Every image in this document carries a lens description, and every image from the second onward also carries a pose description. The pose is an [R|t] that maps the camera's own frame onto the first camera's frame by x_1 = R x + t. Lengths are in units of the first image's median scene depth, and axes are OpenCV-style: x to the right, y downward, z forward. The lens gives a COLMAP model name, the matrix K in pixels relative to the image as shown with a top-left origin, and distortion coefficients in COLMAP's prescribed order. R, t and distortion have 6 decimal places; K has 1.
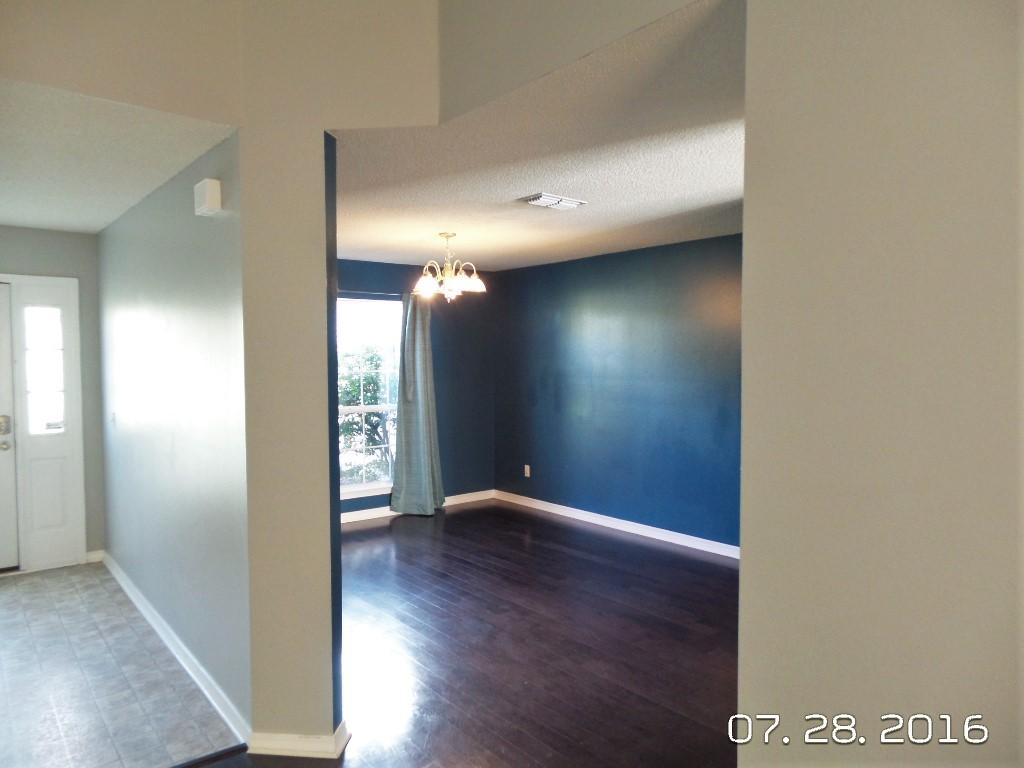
lens RADIAL K [[710.6, 0, 520.9], [0, 710.6, 398.2], [0, 0, 1]] dist [-0.000411, 0.006477]
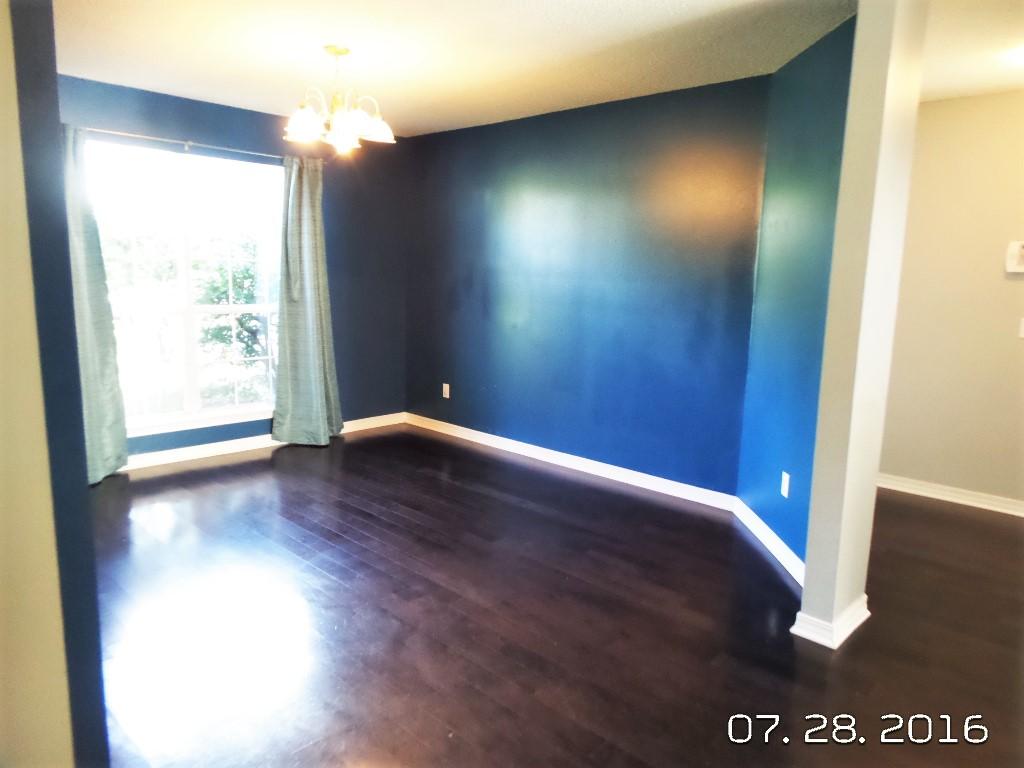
lens RADIAL K [[710.6, 0, 502.9], [0, 710.6, 385.5], [0, 0, 1]] dist [-0.000411, 0.006477]
pose [[0.995260, 0.009999, 0.096739, -0.007466], [-0.020153, 0.994314, 0.104565, 0.014245], [-0.095143, -0.106018, 0.989802, 0.267665]]
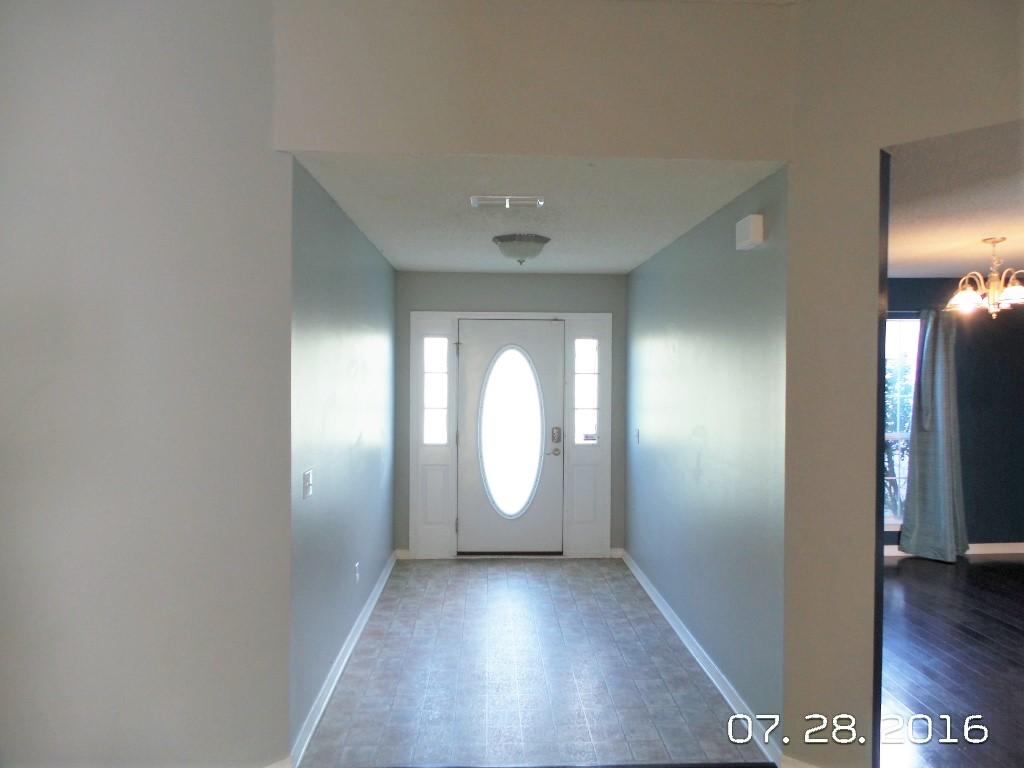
lens RADIAL K [[710.6, 0, 517.8], [0, 710.6, 393.0], [0, 0, 1]] dist [-0.000411, 0.006477]
pose [[0.802786, 0.014411, -0.596094, -0.048404], [-0.036919, 0.998991, -0.025569, -0.000774], [0.595124, 0.042533, 0.802508, -0.030083]]
